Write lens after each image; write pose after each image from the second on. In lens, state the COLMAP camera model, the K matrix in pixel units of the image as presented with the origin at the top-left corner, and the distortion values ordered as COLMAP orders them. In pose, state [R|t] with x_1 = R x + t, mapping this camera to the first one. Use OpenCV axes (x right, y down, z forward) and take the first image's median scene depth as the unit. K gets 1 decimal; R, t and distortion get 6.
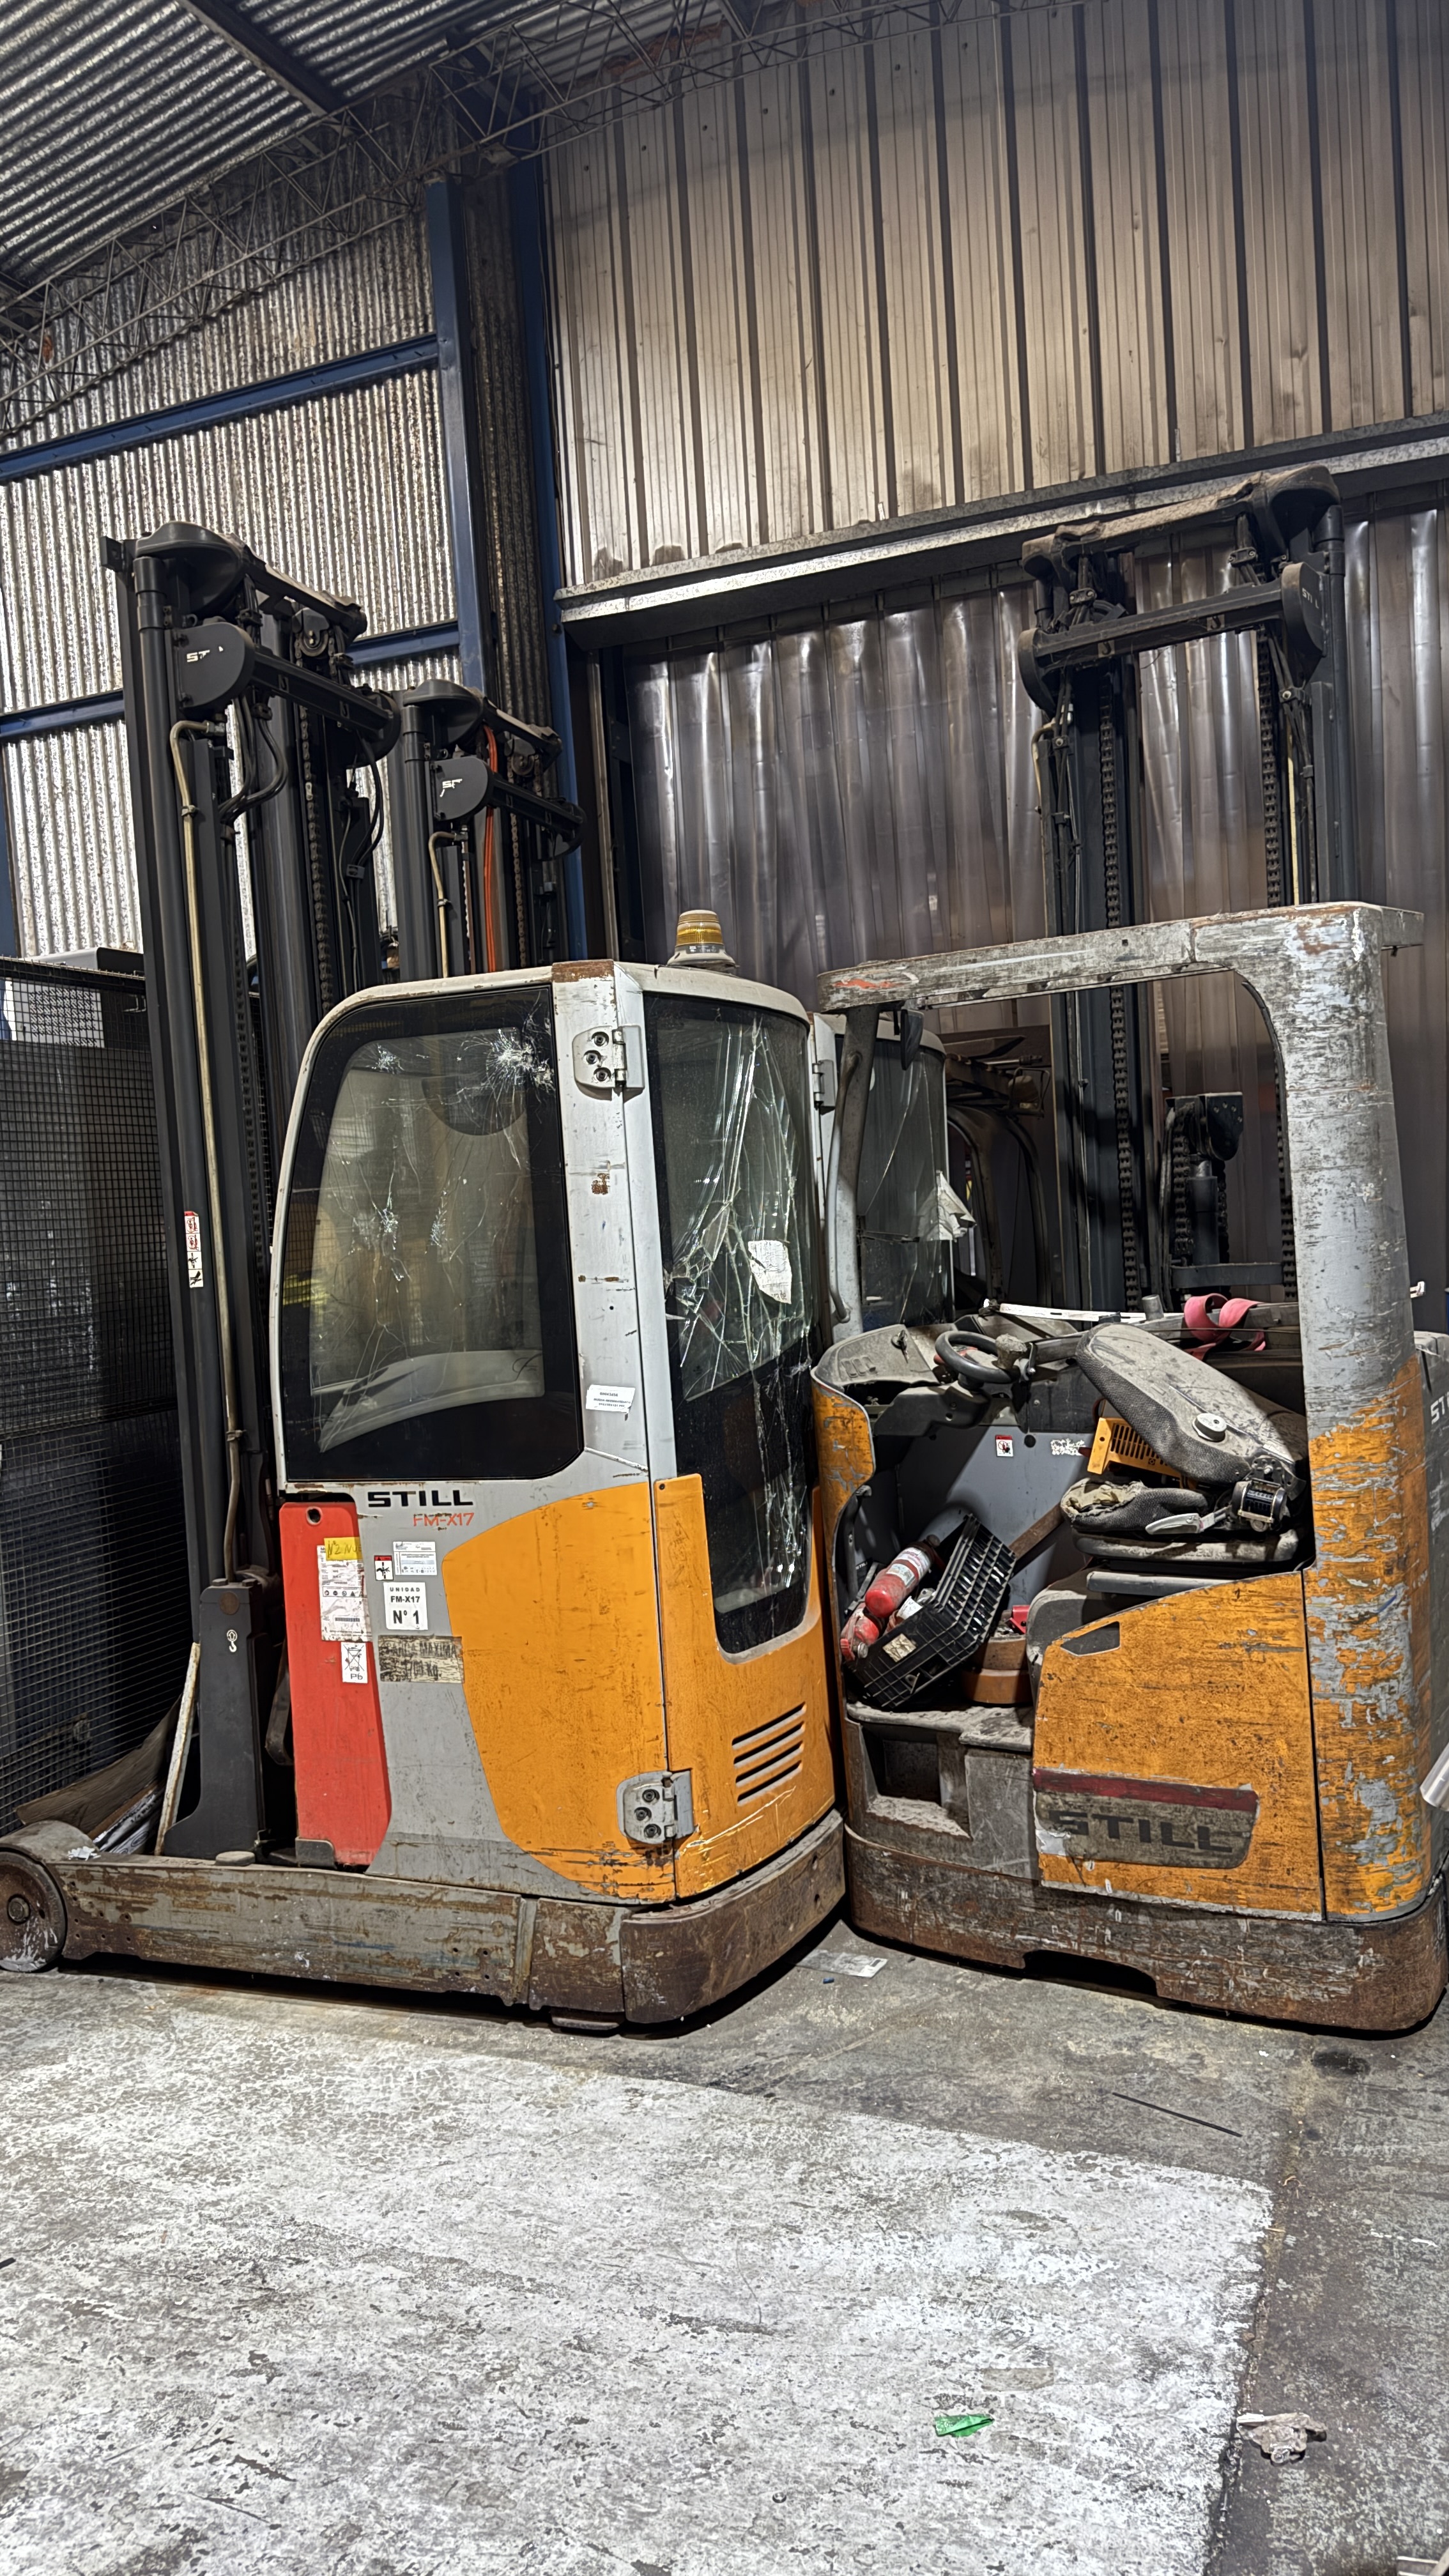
lens RADIAL K [[1787.7, 0, 722.1], [0, 1787.7, 1292.9], [0, 0, 1]] dist [0.188441, -0.410507]
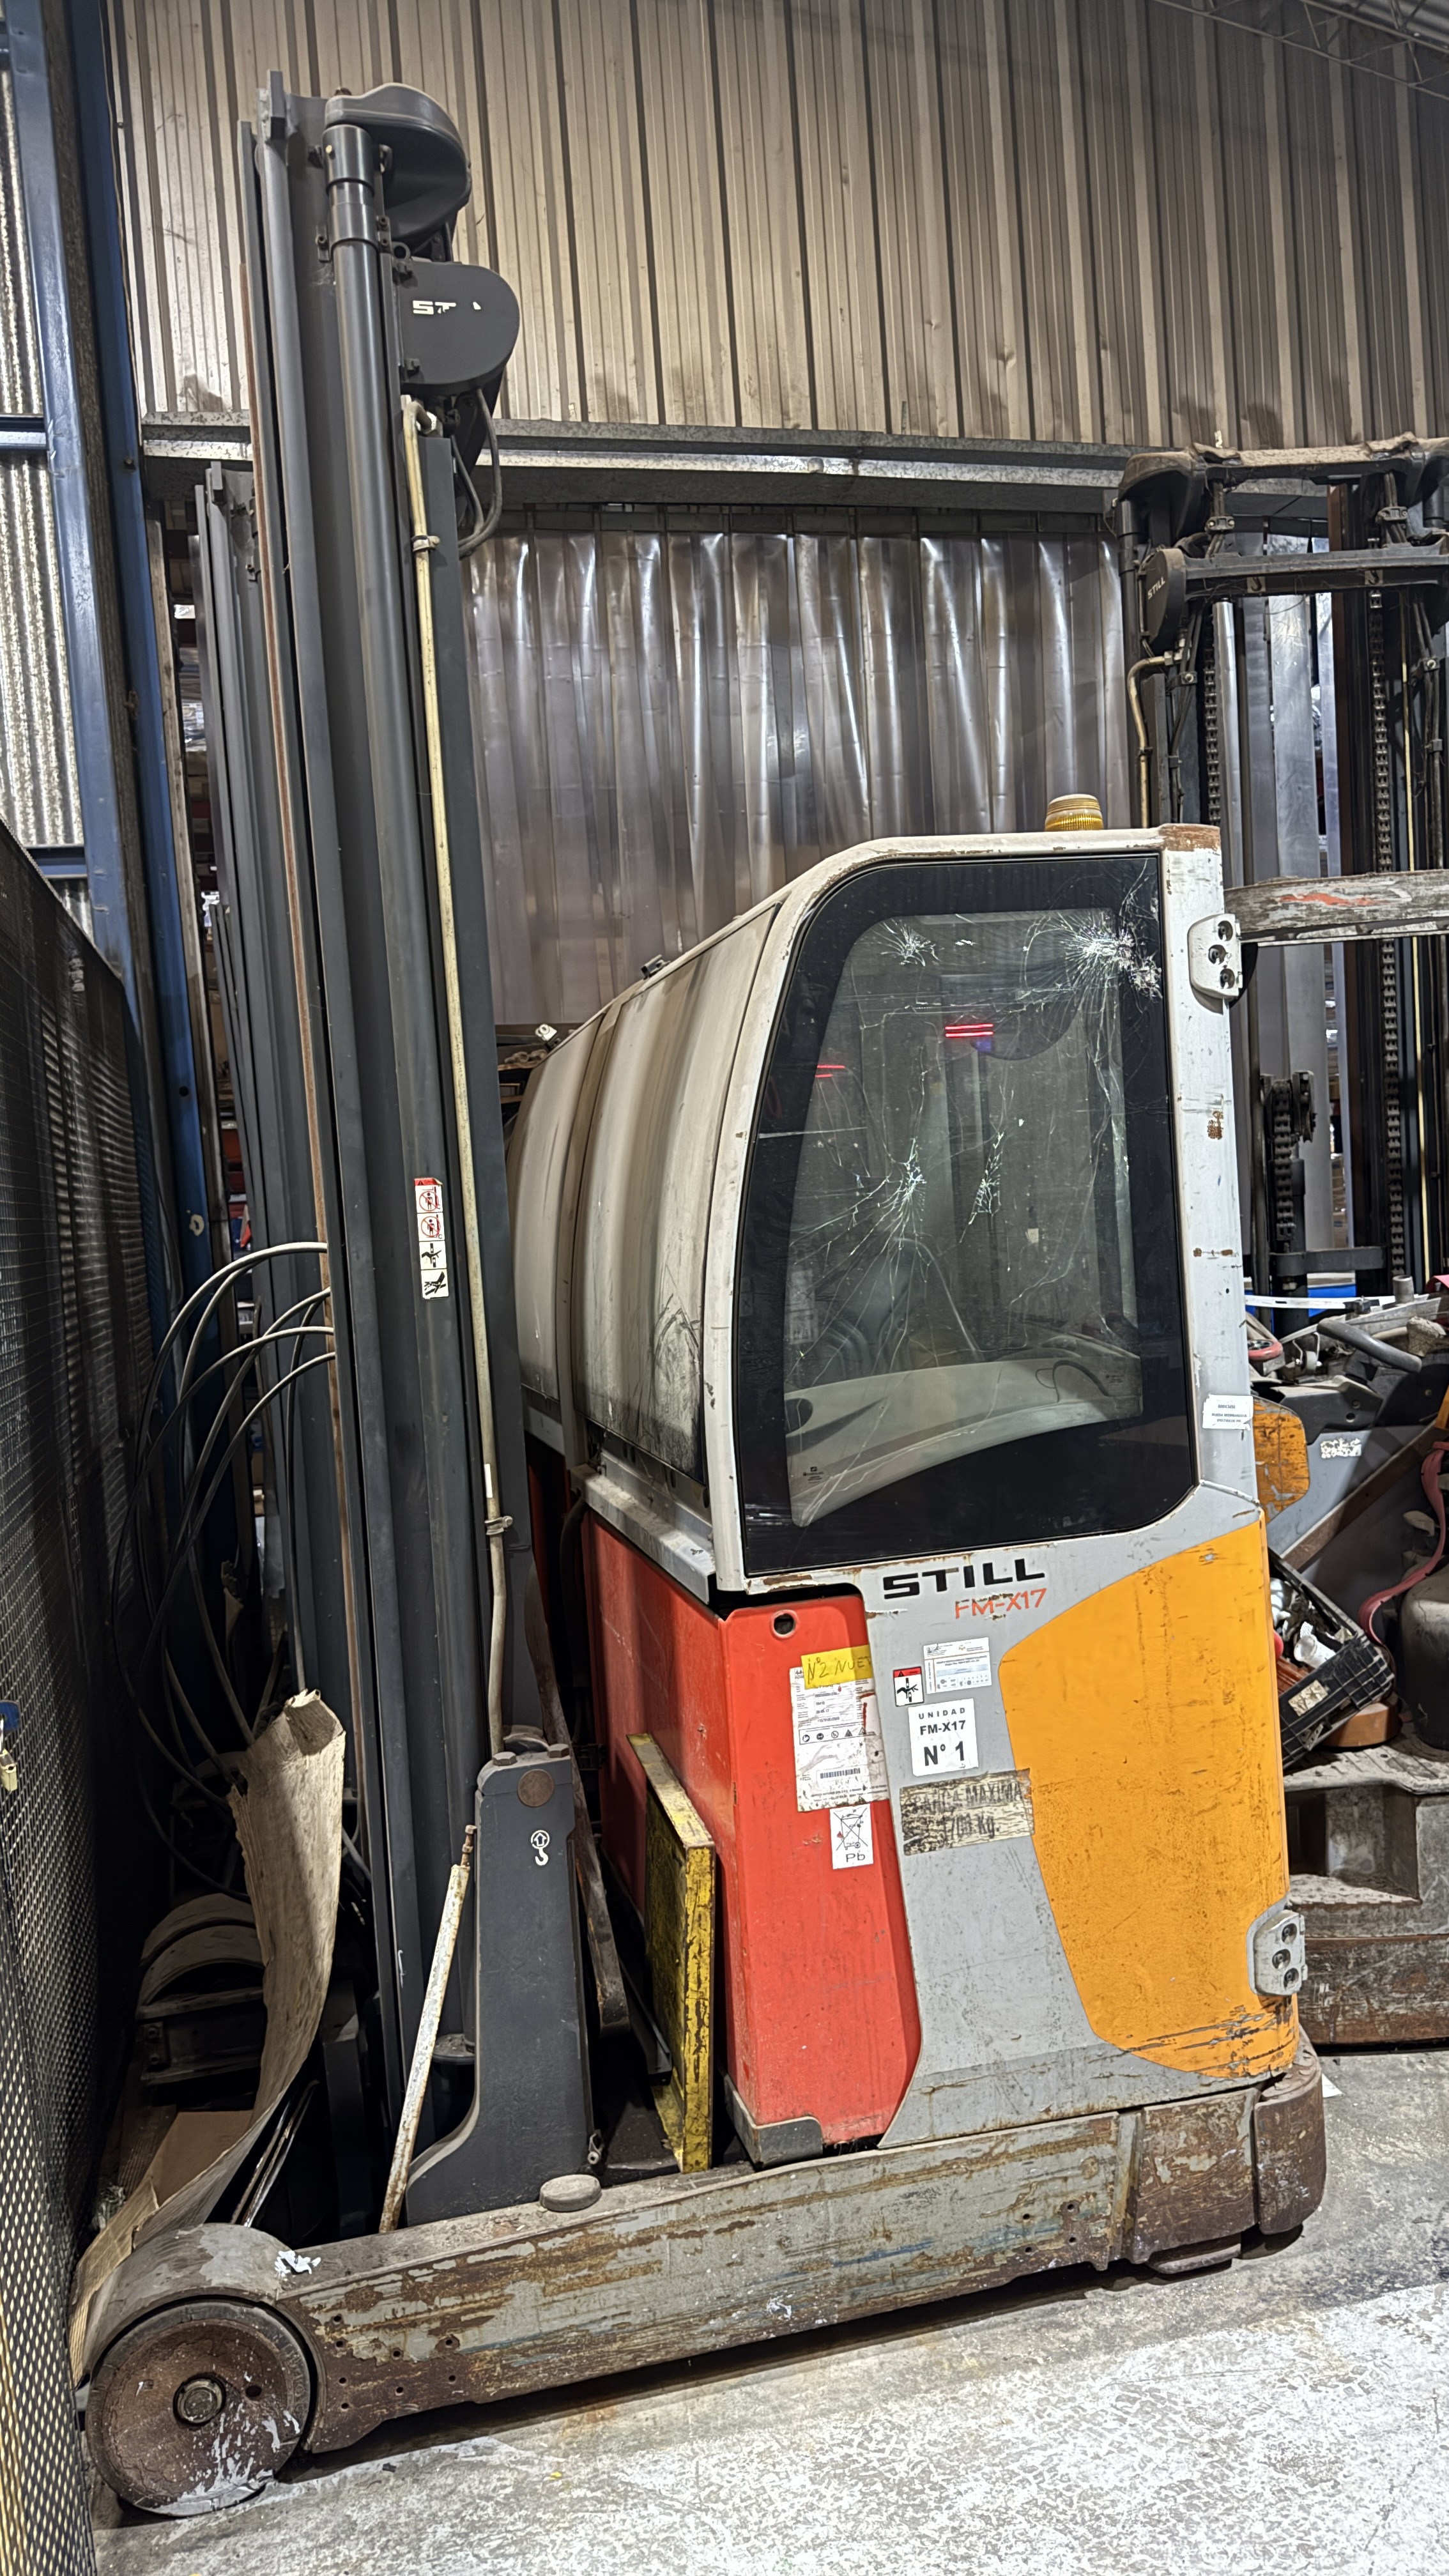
lens RADIAL K [[1800.7, 0, 727.4], [0, 1800.7, 1295.9], [0, 0, 1]] dist [0.101665, -0.157781]
pose [[0.815242, -0.026316, 0.578522, -0.633806], [0.046483, 0.998717, -0.020074, 0.015249], [-0.577251, 0.043256, 0.815420, 0.473391]]
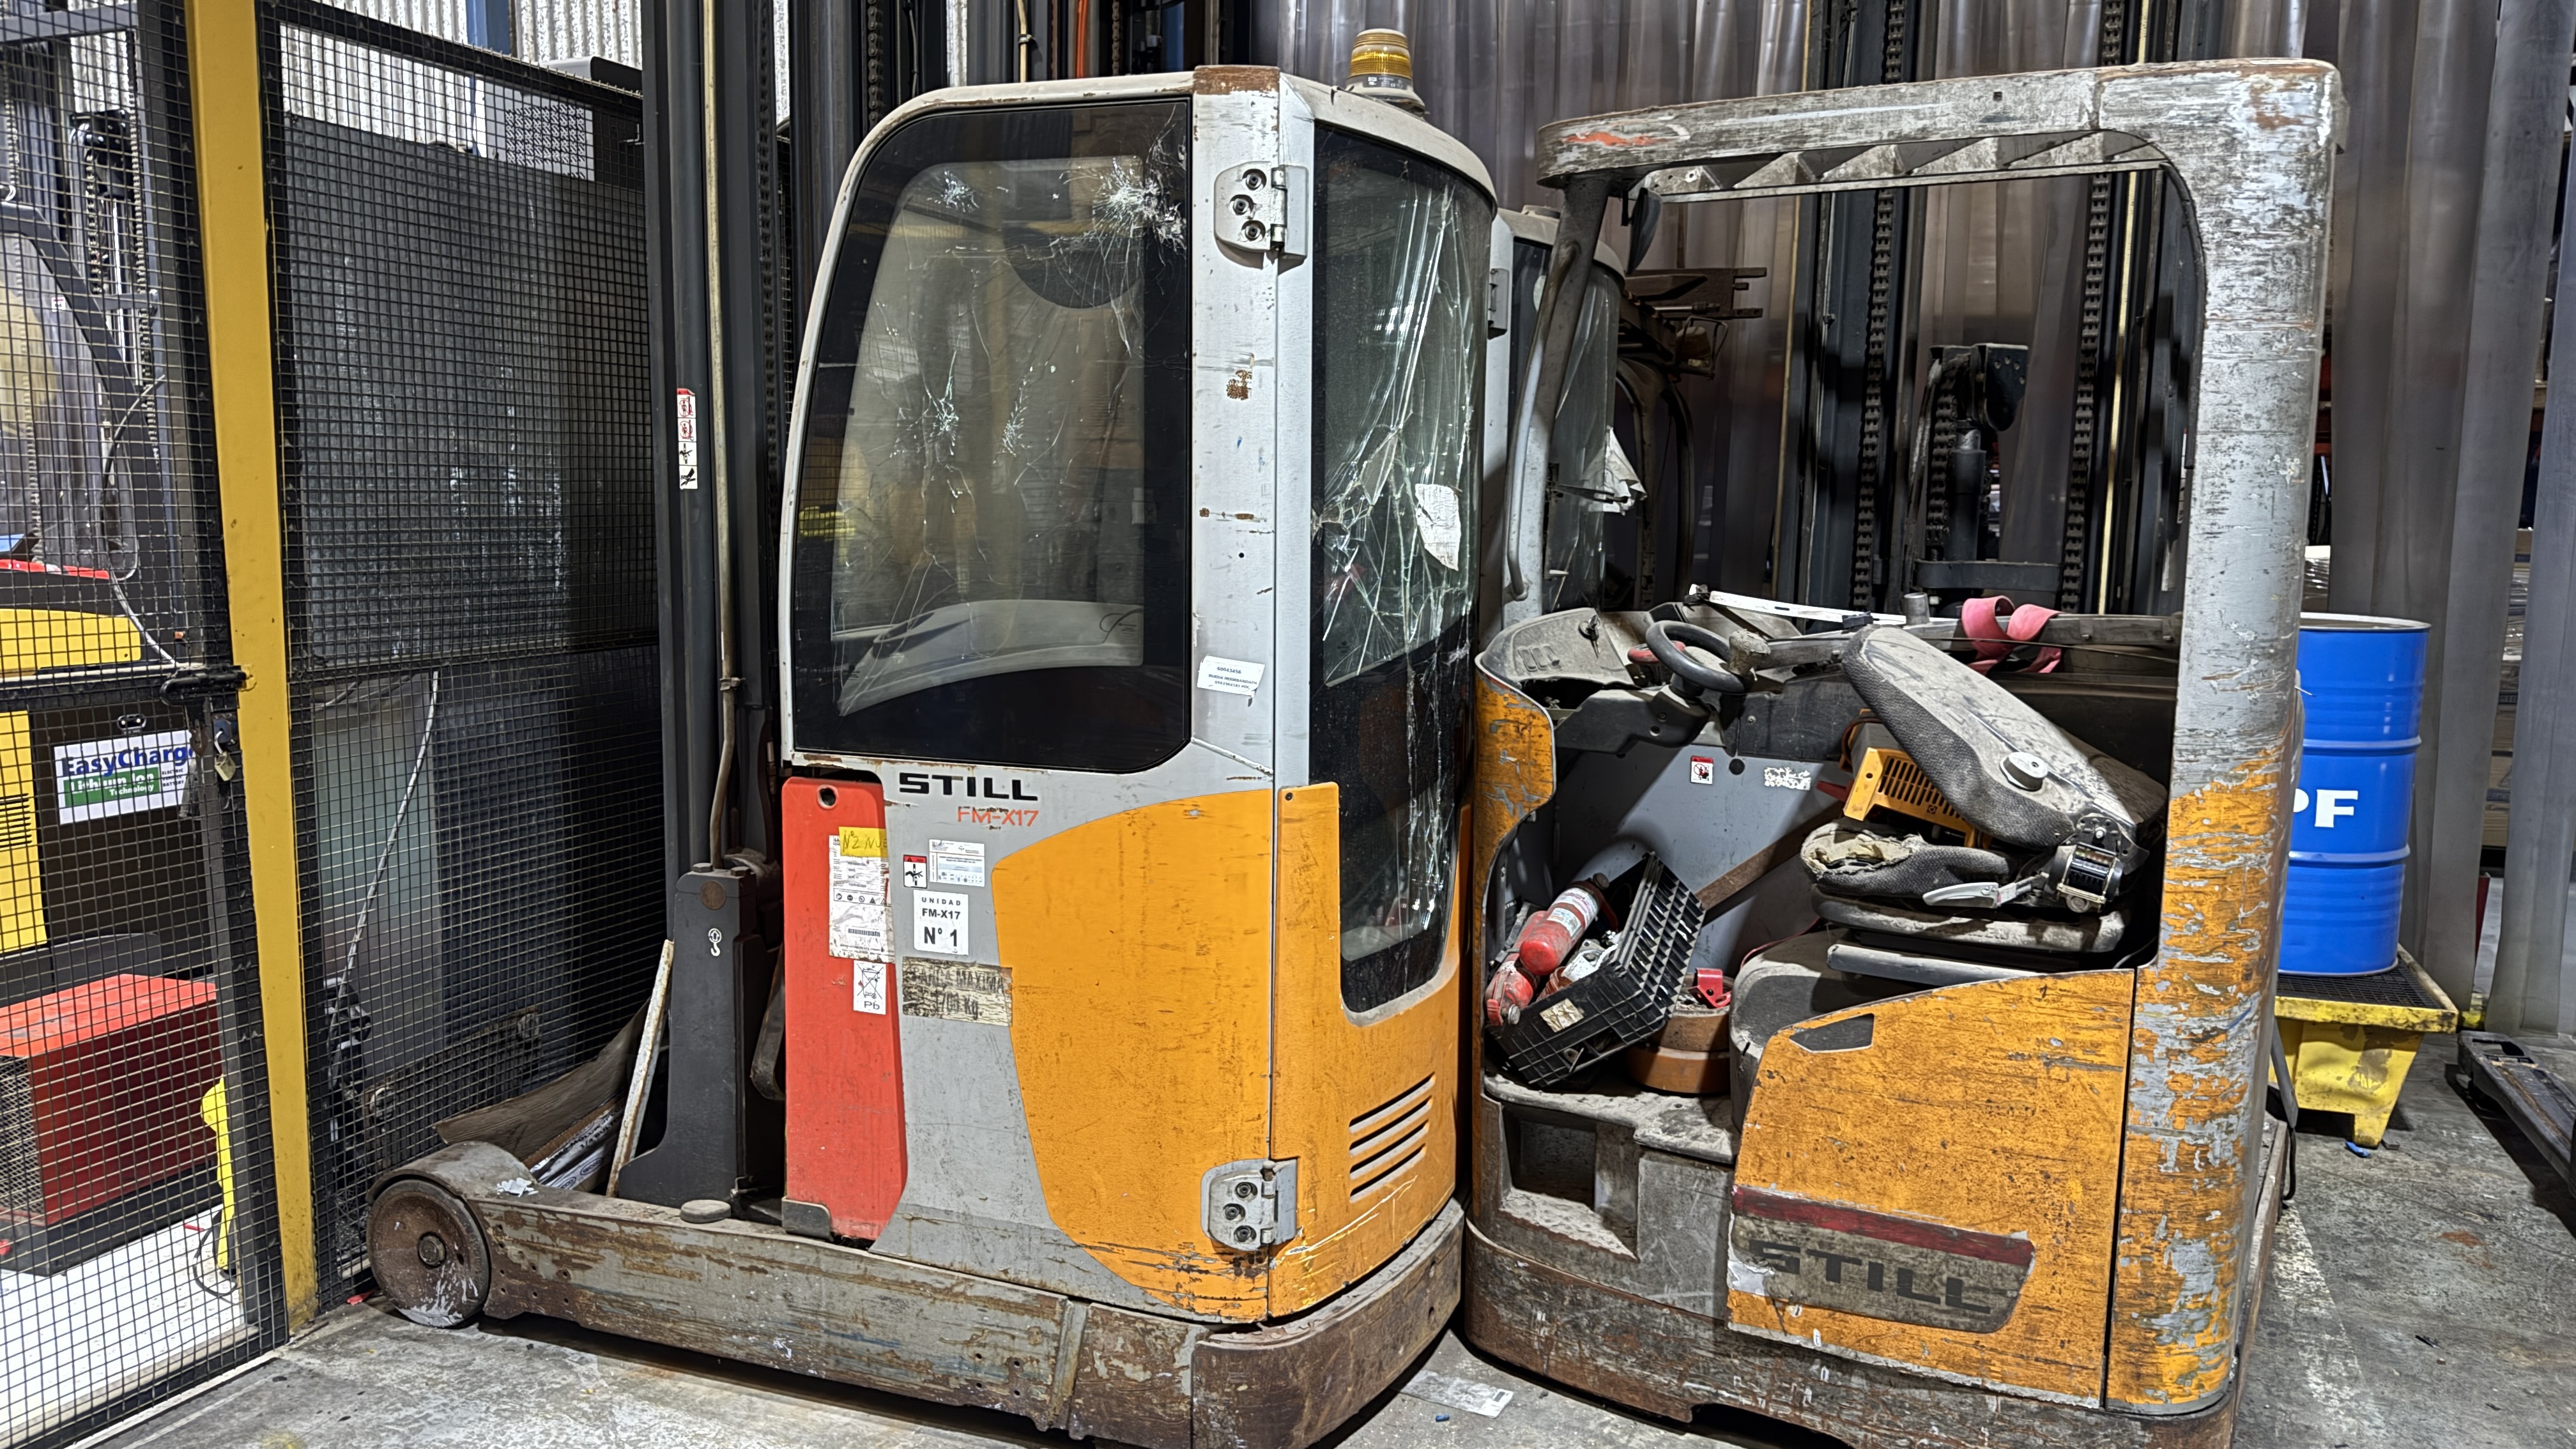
lens RADIAL K [[1787.7, 0, 1289.7], [0, 1787.7, 728.4], [0, 0, 1]] dist [0.188441, -0.410507]
pose [[0.996889, 0.073641, 0.028087, -0.054086], [-0.075789, 0.993478, 0.085186, 0.014153], [-0.021630, -0.087050, 0.995969, 0.235715]]
